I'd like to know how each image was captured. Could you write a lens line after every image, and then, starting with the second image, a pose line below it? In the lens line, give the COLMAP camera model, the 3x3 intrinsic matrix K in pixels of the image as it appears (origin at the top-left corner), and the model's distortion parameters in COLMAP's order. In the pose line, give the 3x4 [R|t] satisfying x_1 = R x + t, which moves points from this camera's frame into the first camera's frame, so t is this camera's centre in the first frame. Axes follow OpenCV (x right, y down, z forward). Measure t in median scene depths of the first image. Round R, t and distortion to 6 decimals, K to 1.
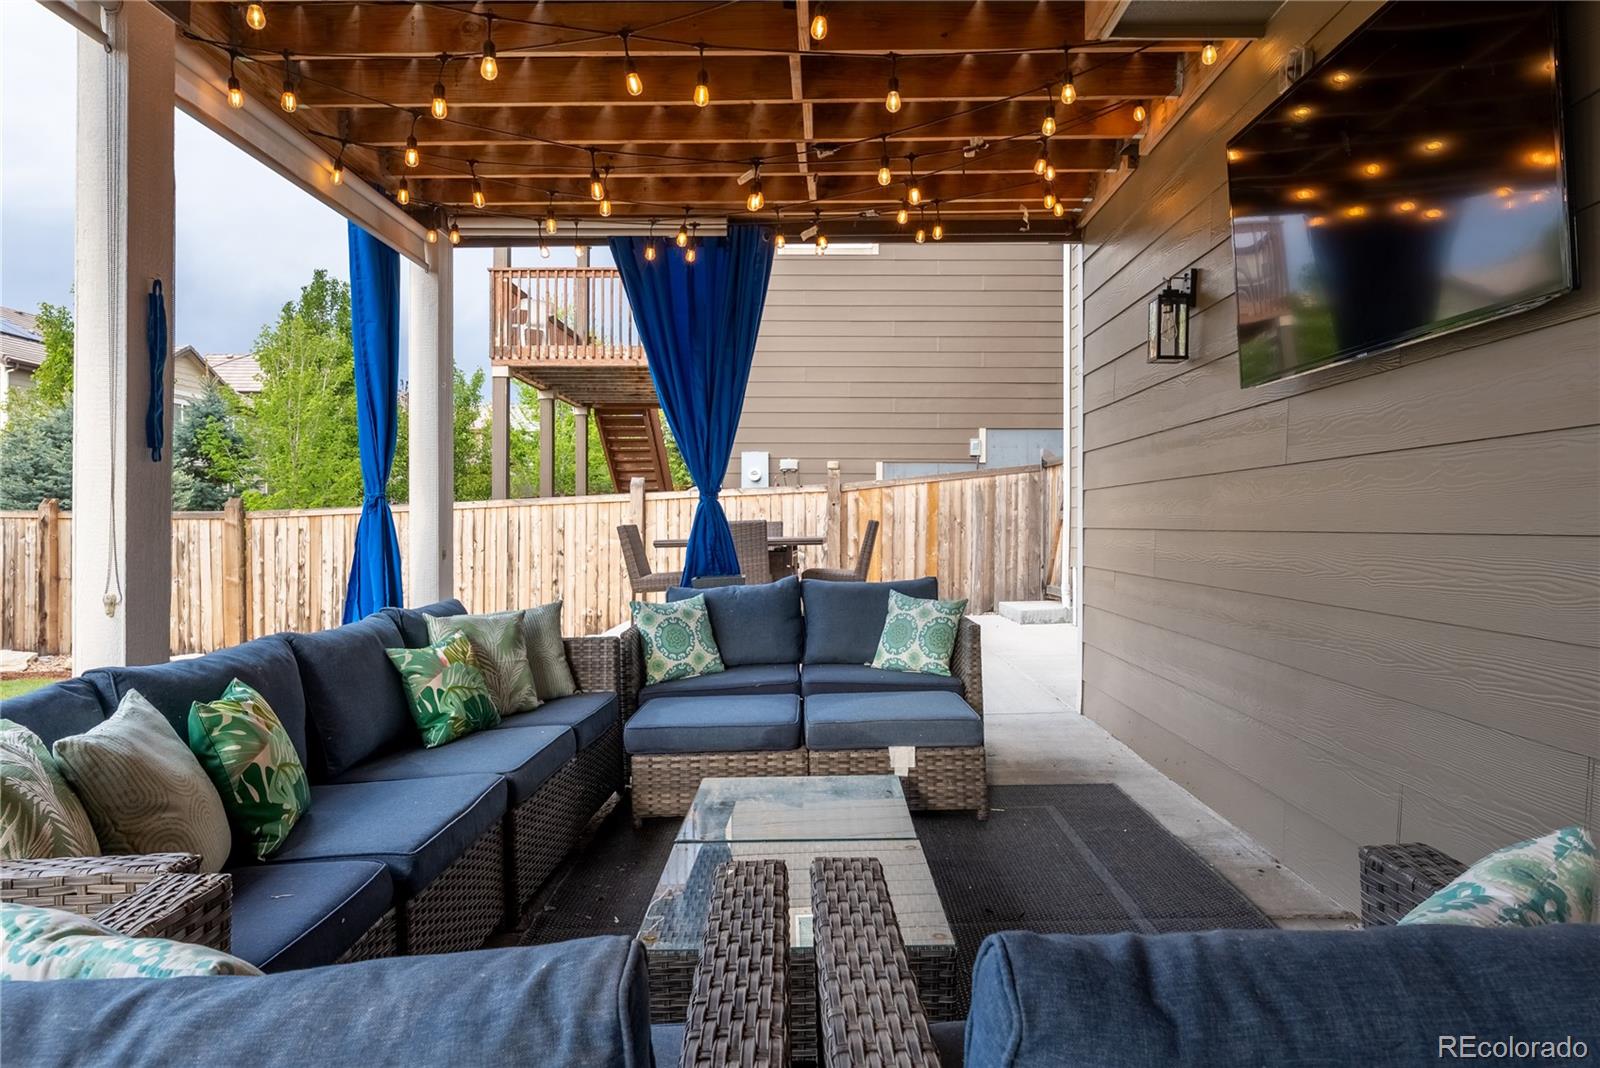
lens RADIAL K [[991.2, 0, 825.6], [0, 991.2, 527.7], [0, 0, 1]] dist [-0.001032, -0.001677]
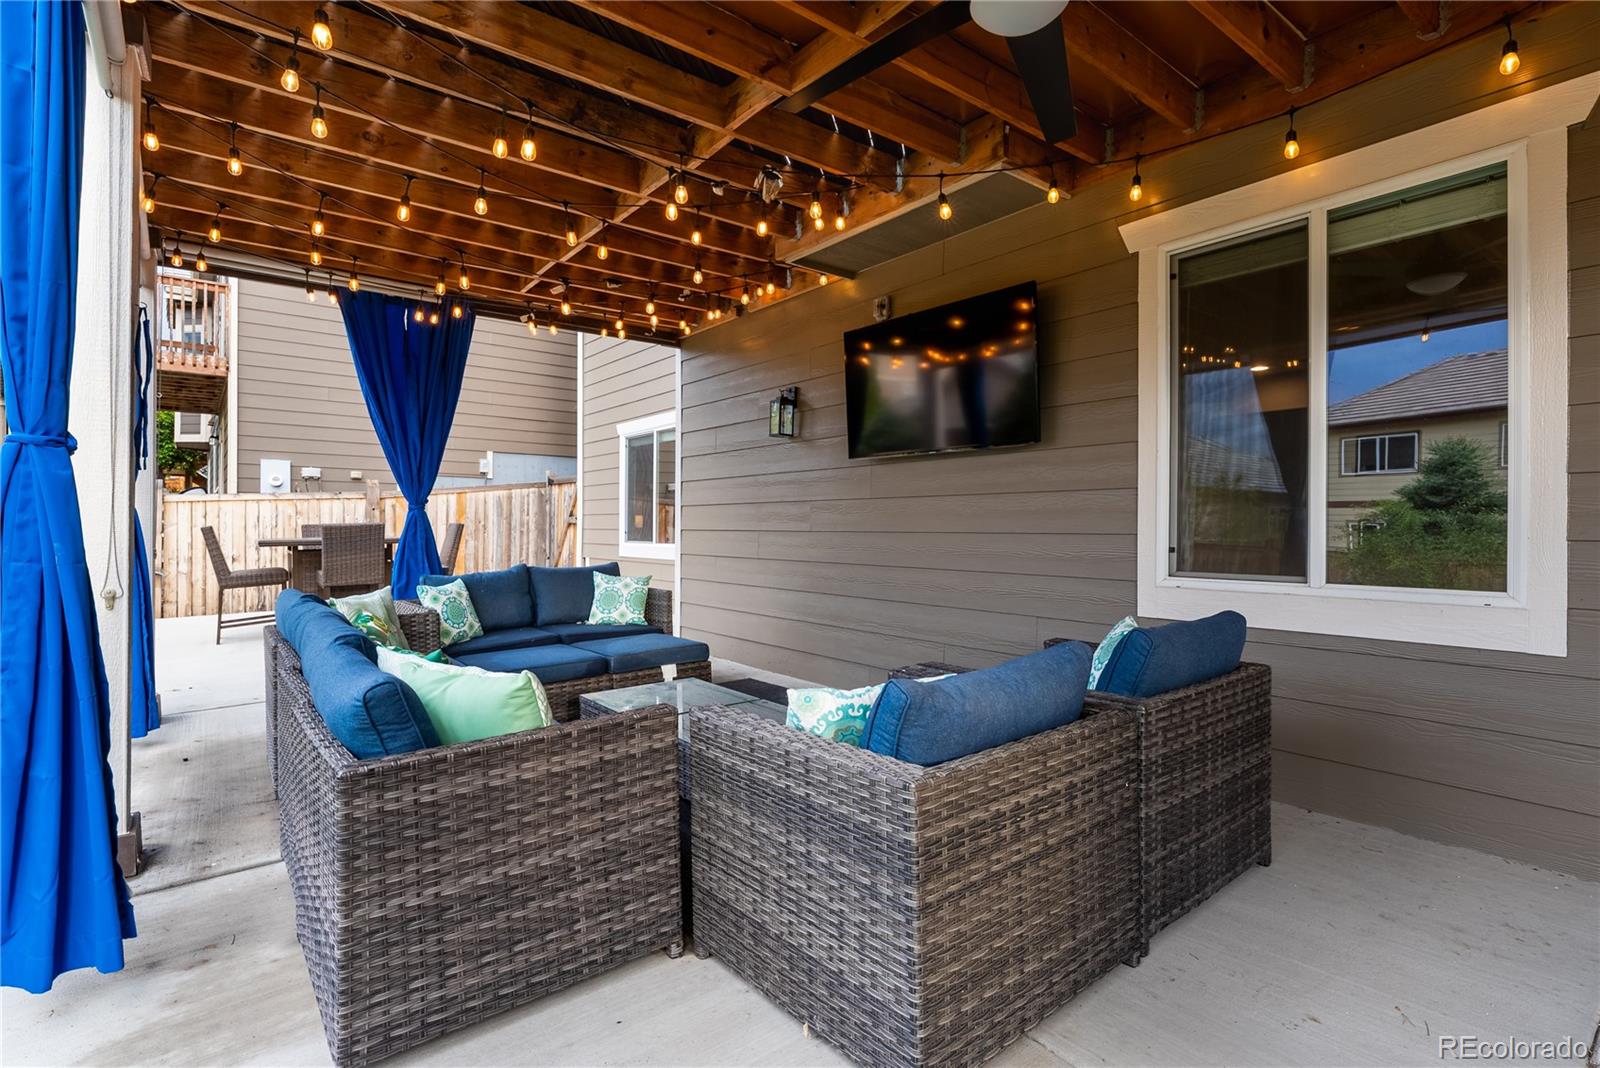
lens RADIAL K [[762.2, 0, 810.2], [0, 762.2, 525.7], [0, 0, 1]] dist [-0.002265, -0.000285]
pose [[0.782499, 0.003727, 0.622641, -0.220605], [-0.001070, 0.999989, -0.004641, -0.000198], [-0.622651, 0.002965, 0.782494, -0.049967]]
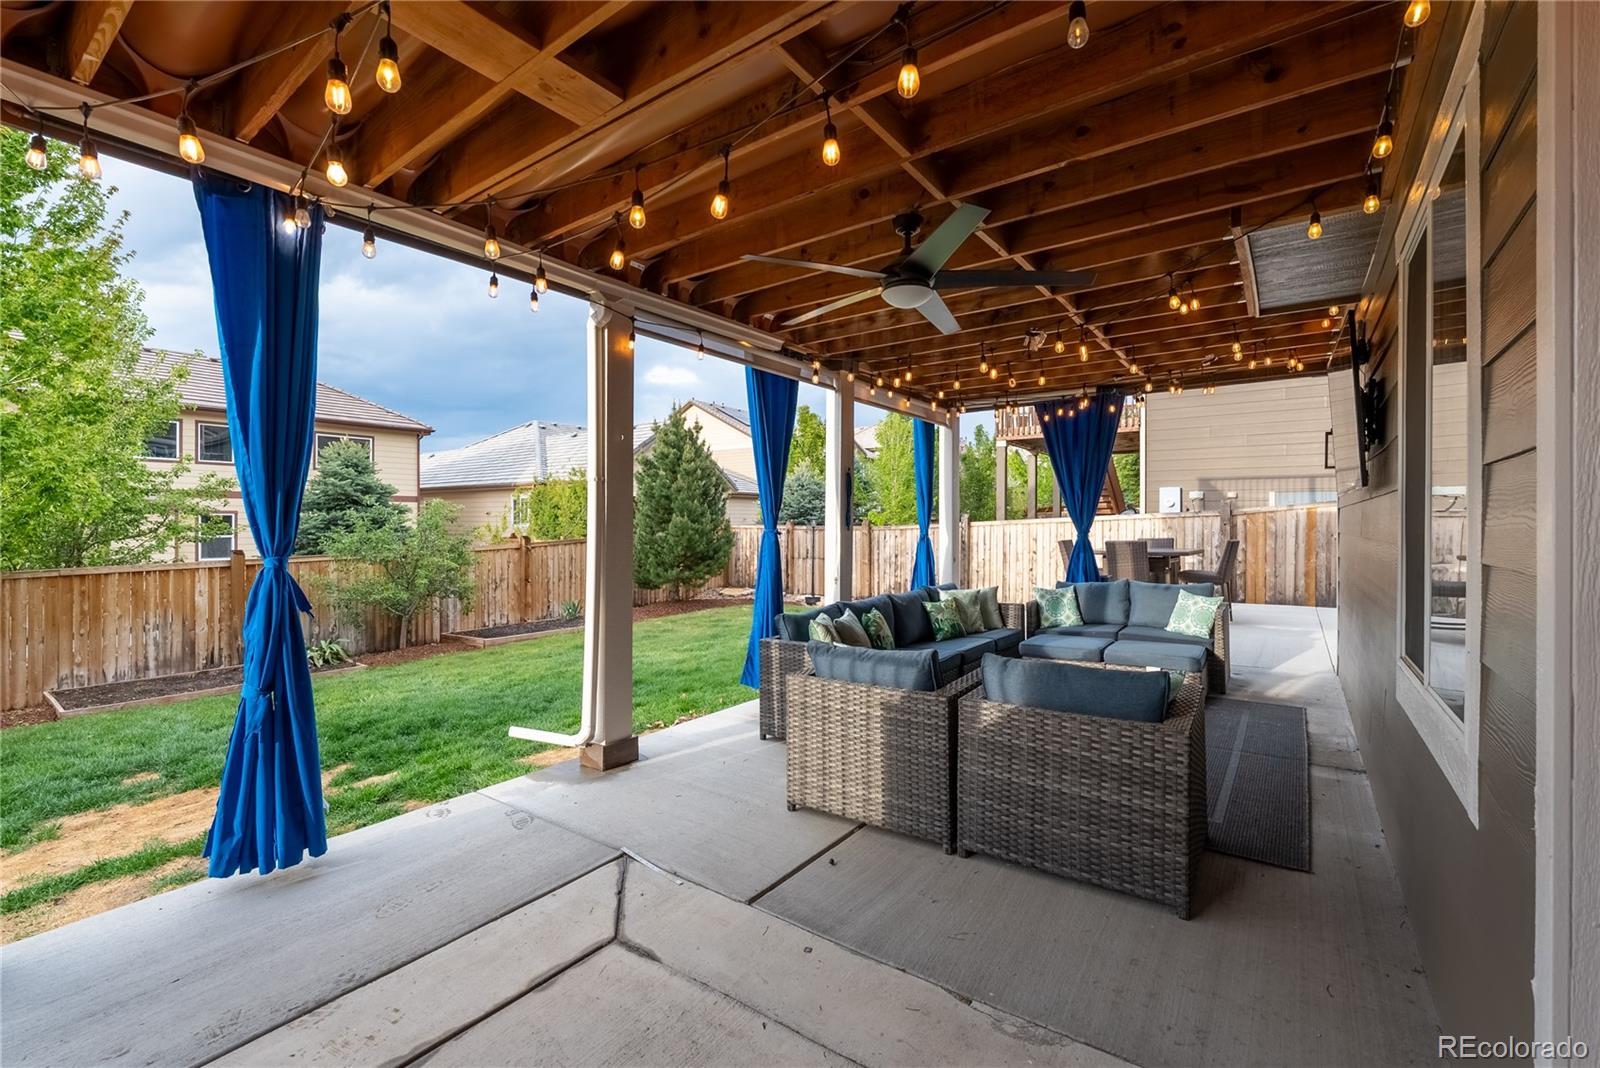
lens RADIAL K [[680.8, 0, 802.3], [0, 680.8, 528.2], [0, 0, 1]] dist [-0.004218, -0.000268]
pose [[0.810096, 0.008303, -0.586239, 0.133051], [-0.005632, 0.999964, 0.006379, -0.030777], [0.586271, -0.001866, 0.810113, -0.242383]]
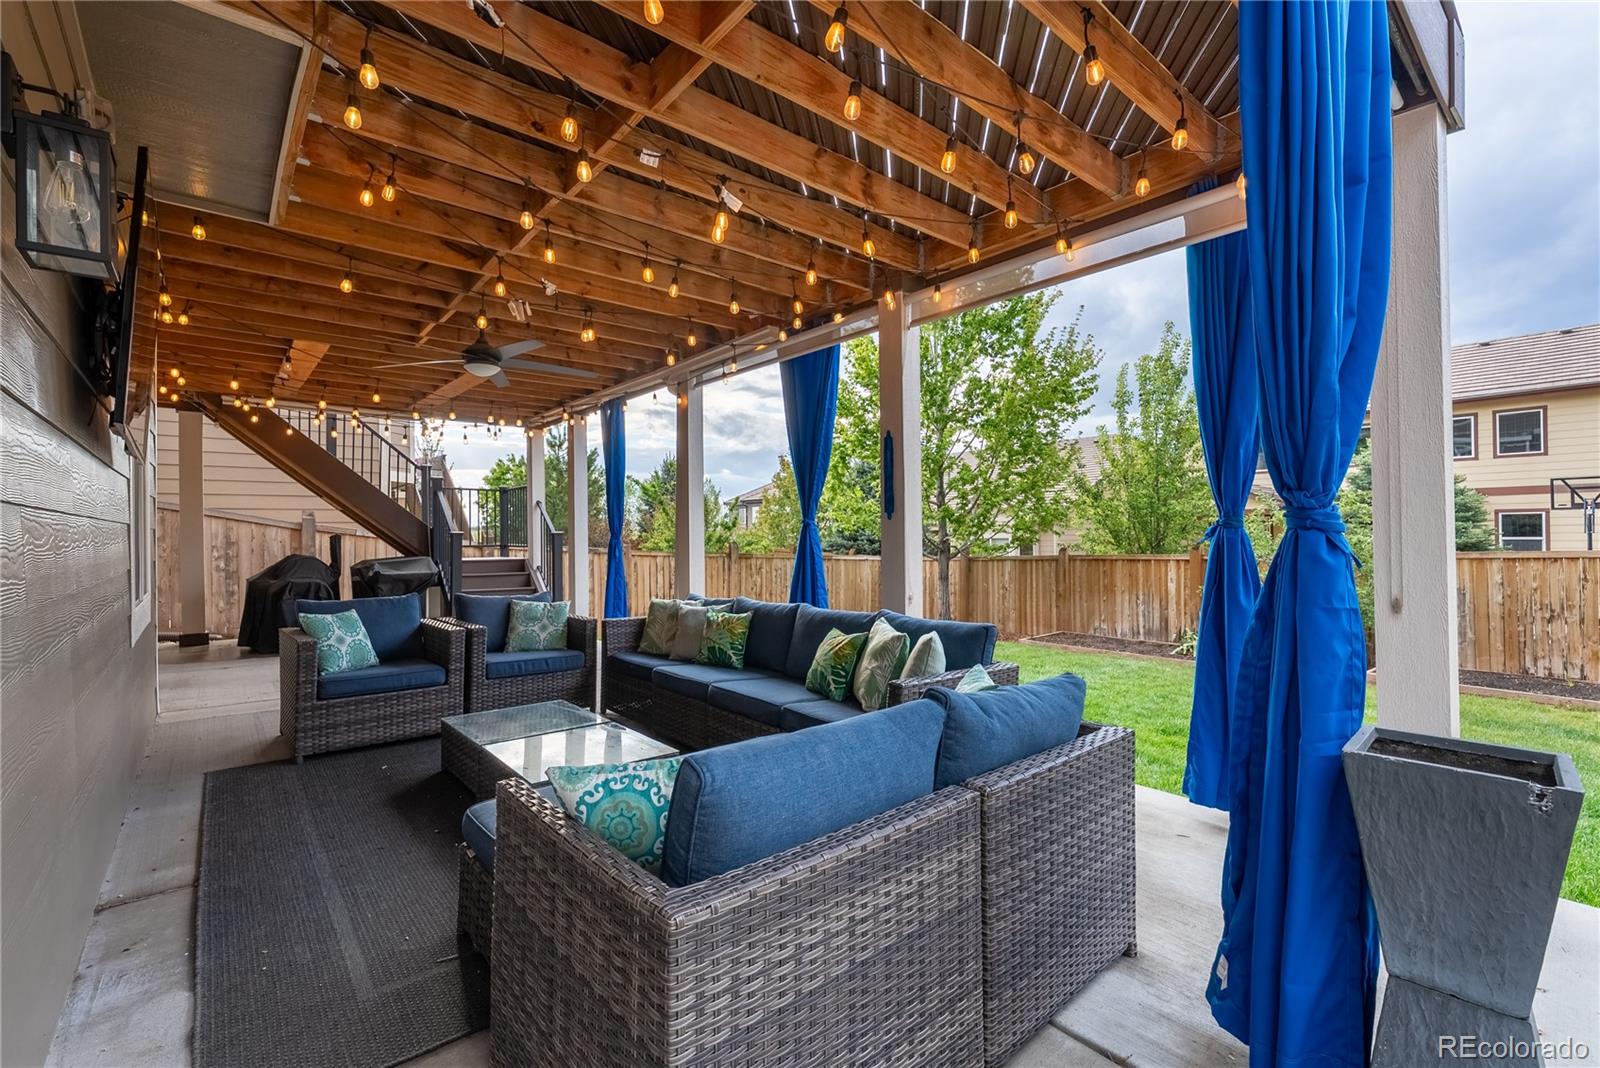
lens RADIAL K [[695.1, 0, 808.3], [0, 695.1, 521.7], [0, 0, 1]] dist [0.001707, 0.000254]
pose [[-0.760890, -0.003041, -0.648874, 0.137952], [0.010452, 0.999802, -0.016941, -0.010900], [0.648797, -0.019672, -0.760707, 0.719357]]
